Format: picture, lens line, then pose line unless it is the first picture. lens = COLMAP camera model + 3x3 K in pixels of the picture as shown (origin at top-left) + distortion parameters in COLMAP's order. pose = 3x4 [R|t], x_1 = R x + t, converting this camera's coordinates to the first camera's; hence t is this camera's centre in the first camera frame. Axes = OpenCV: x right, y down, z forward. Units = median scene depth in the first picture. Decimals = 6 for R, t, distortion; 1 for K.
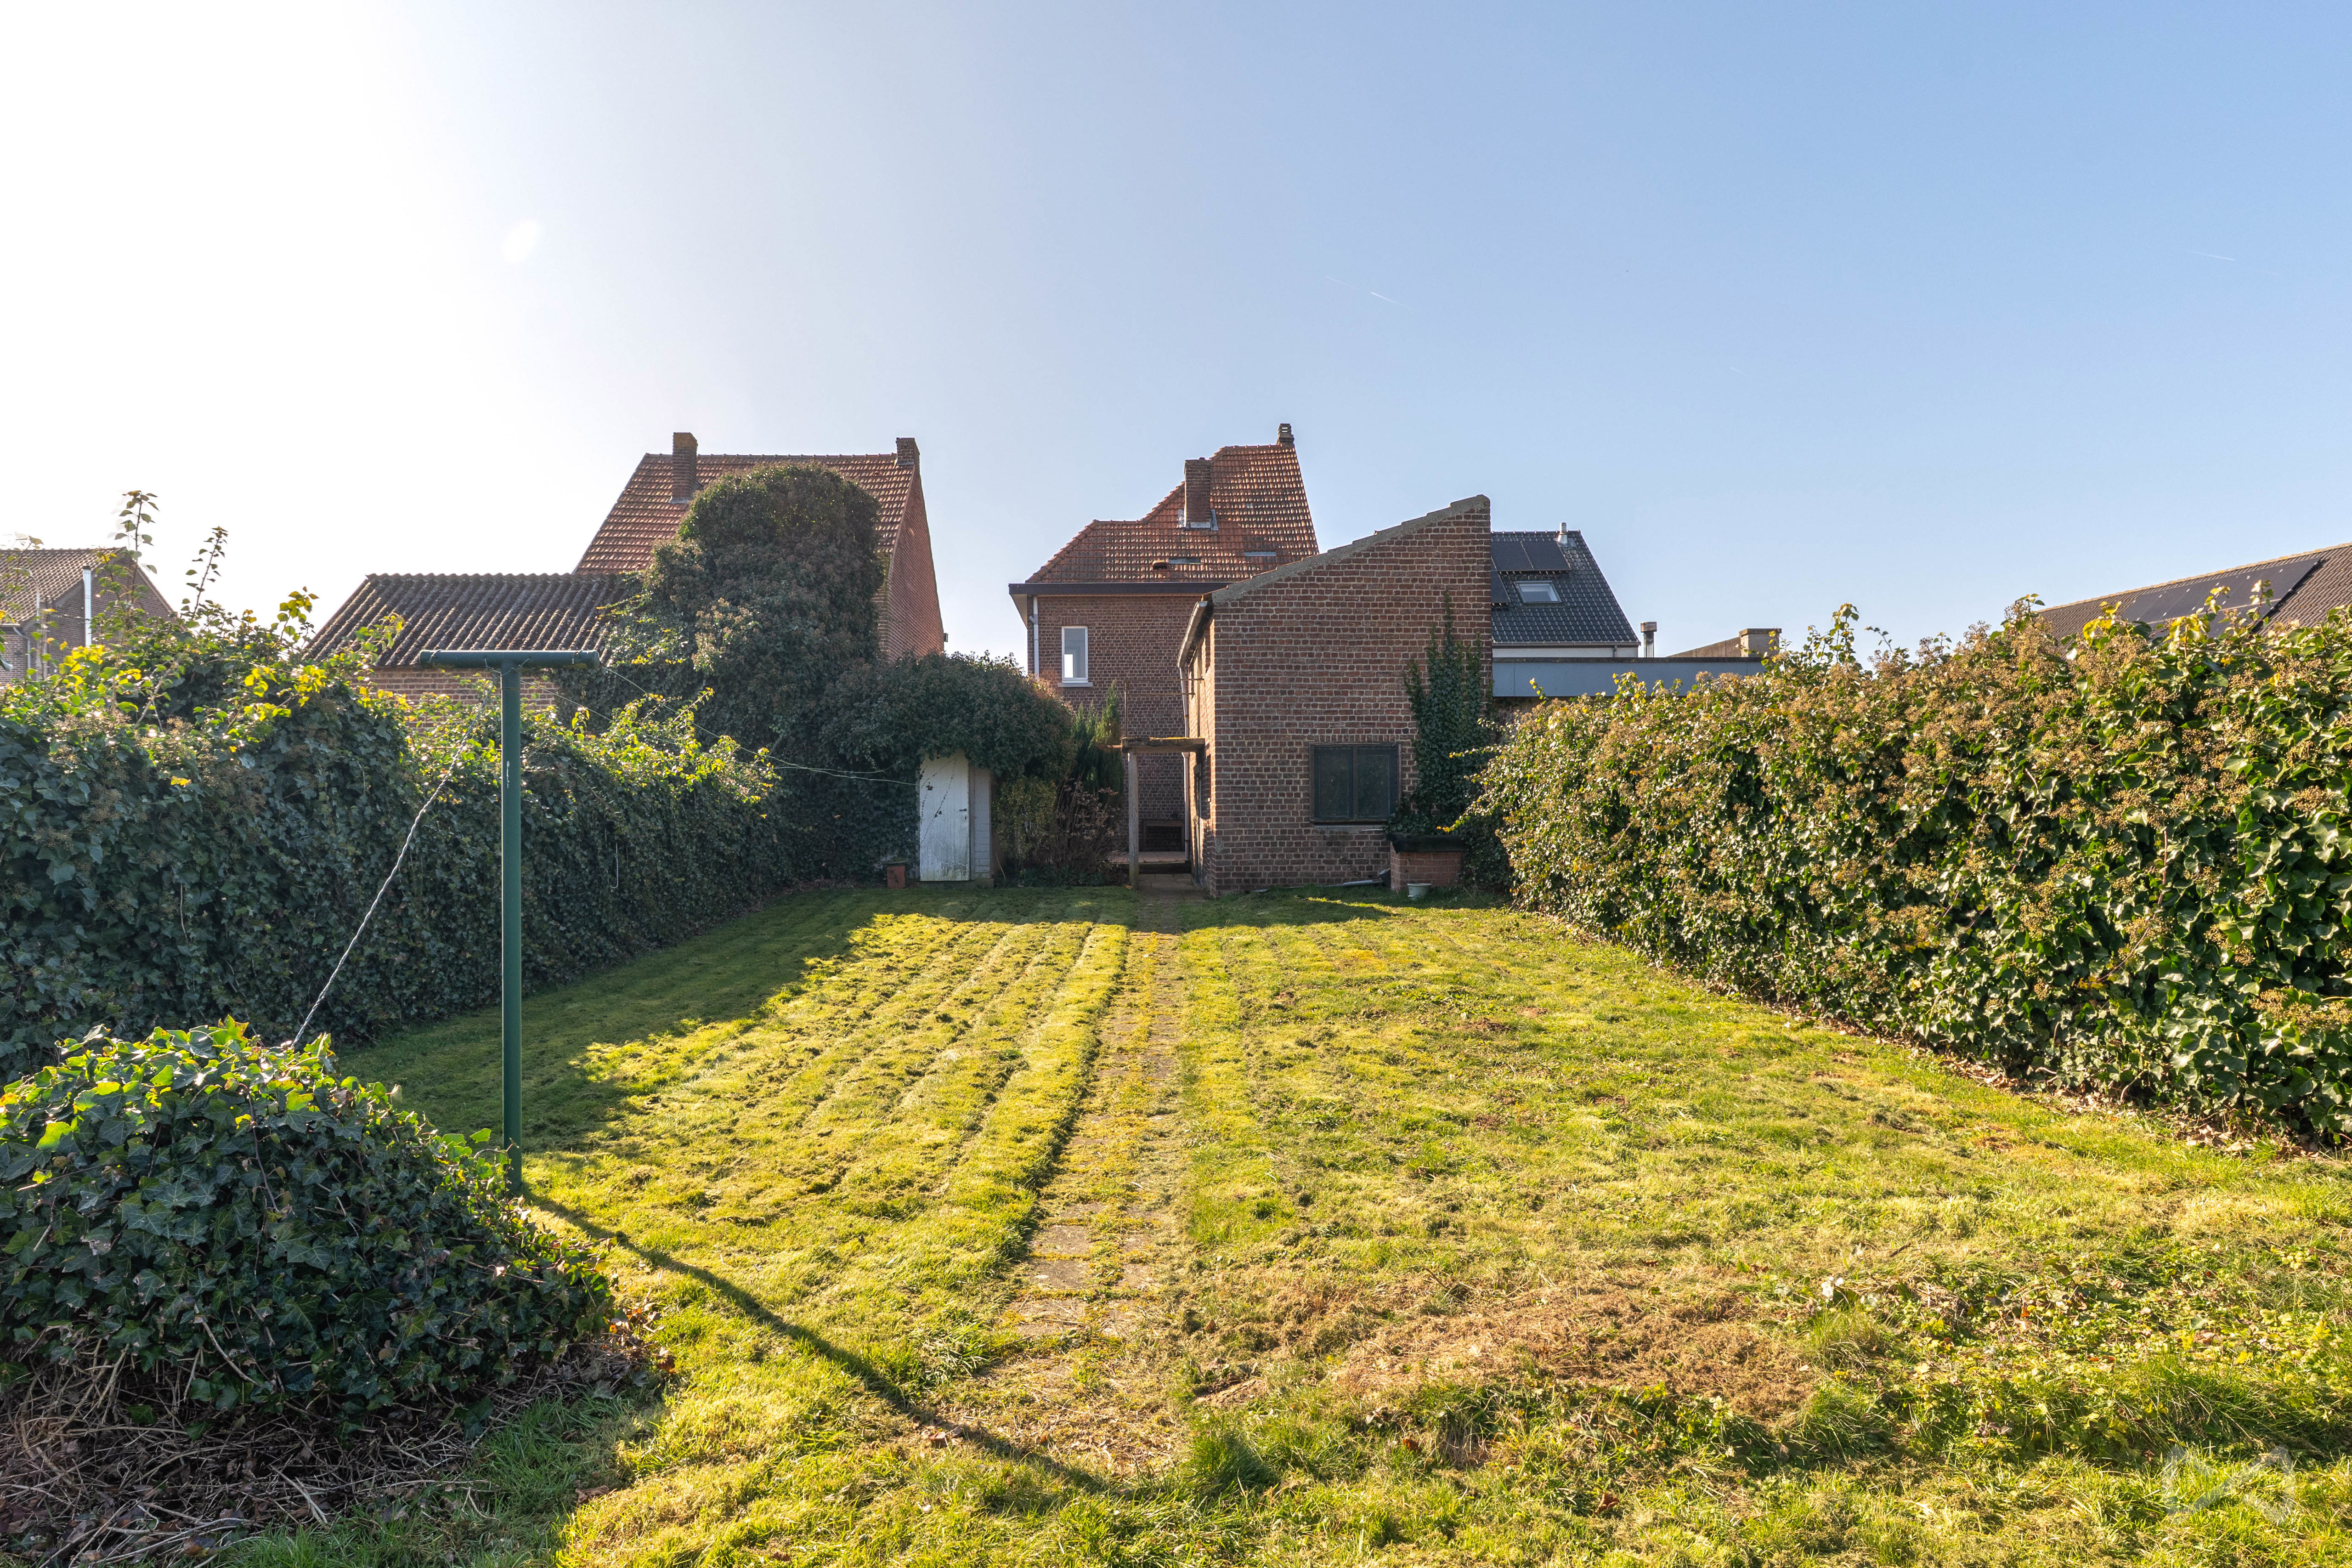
lens RADIAL K [[1224.3, 0, 1176.3], [0, 1224.3, 790.2], [0, 0, 1]] dist [0.001820, 0.000130]
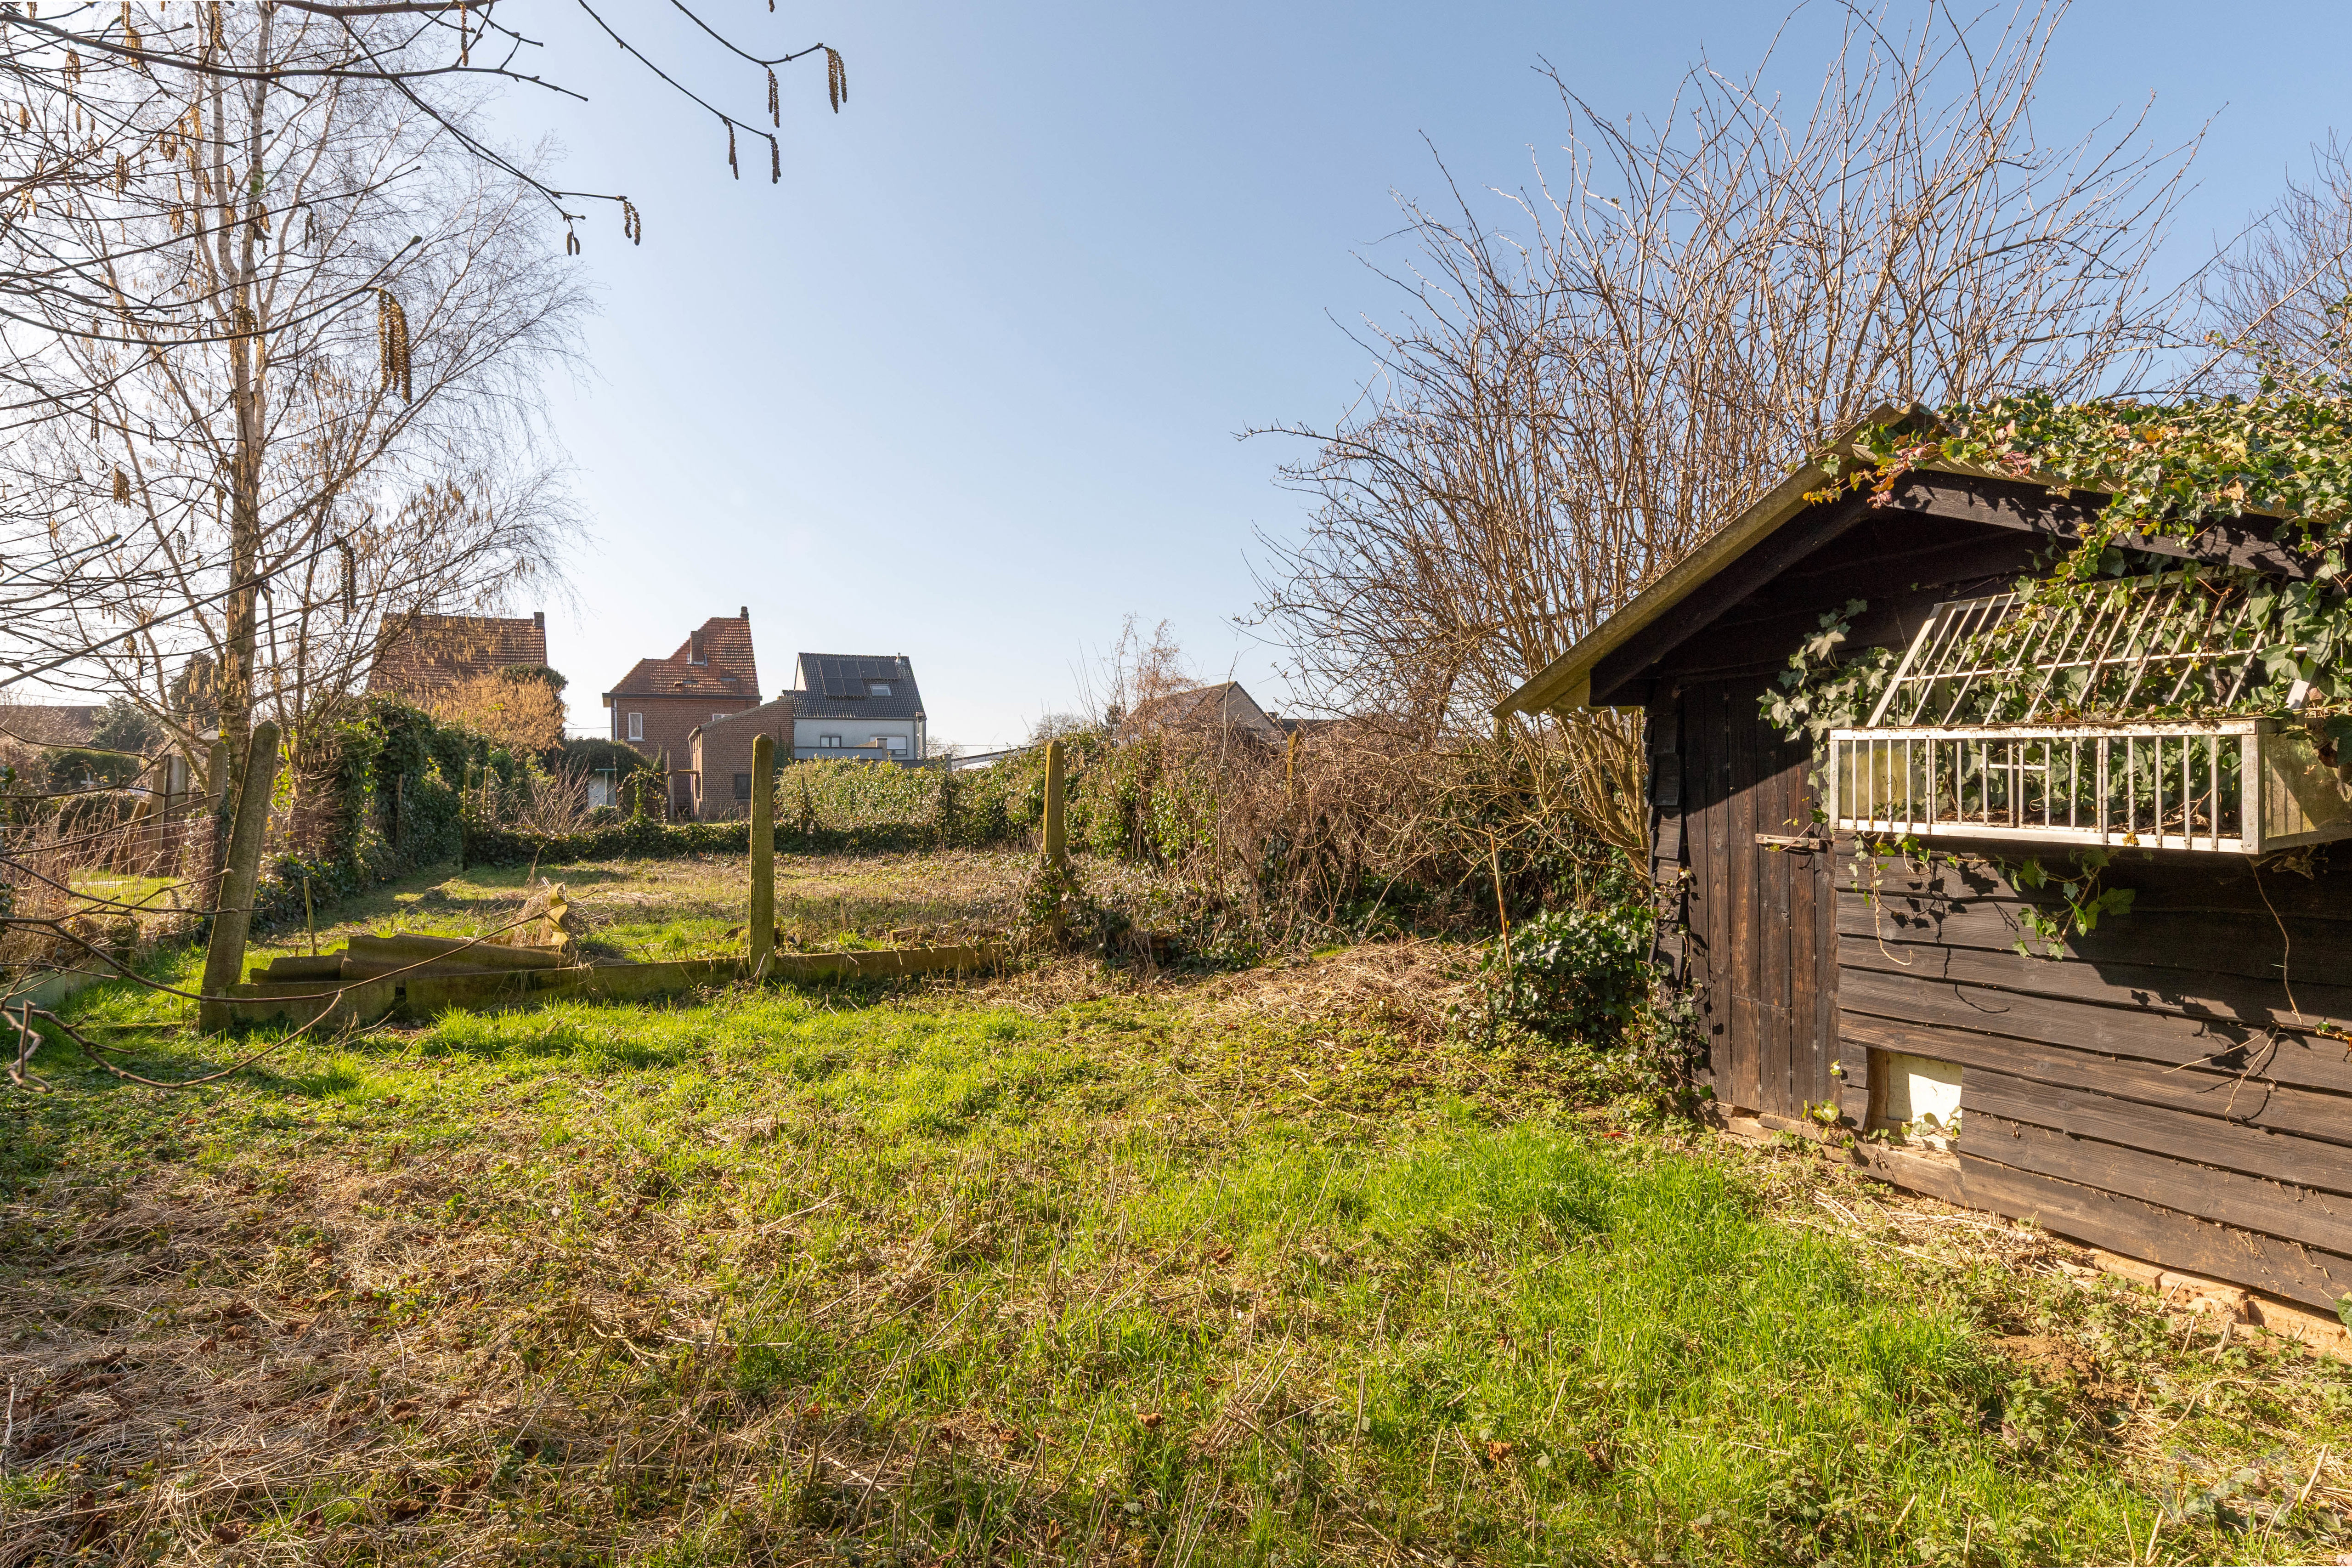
lens RADIAL K [[1224.3, 0, 1178.9], [0, 1224.3, 784.7], [0, 0, 1]] dist [0.001820, 0.000130]
pose [[0.923679, 0.007181, 0.383099, -0.022147], [-0.008819, 0.999958, 0.002518, -0.020635], [-0.383065, -0.005704, 0.923704, -1.215401]]
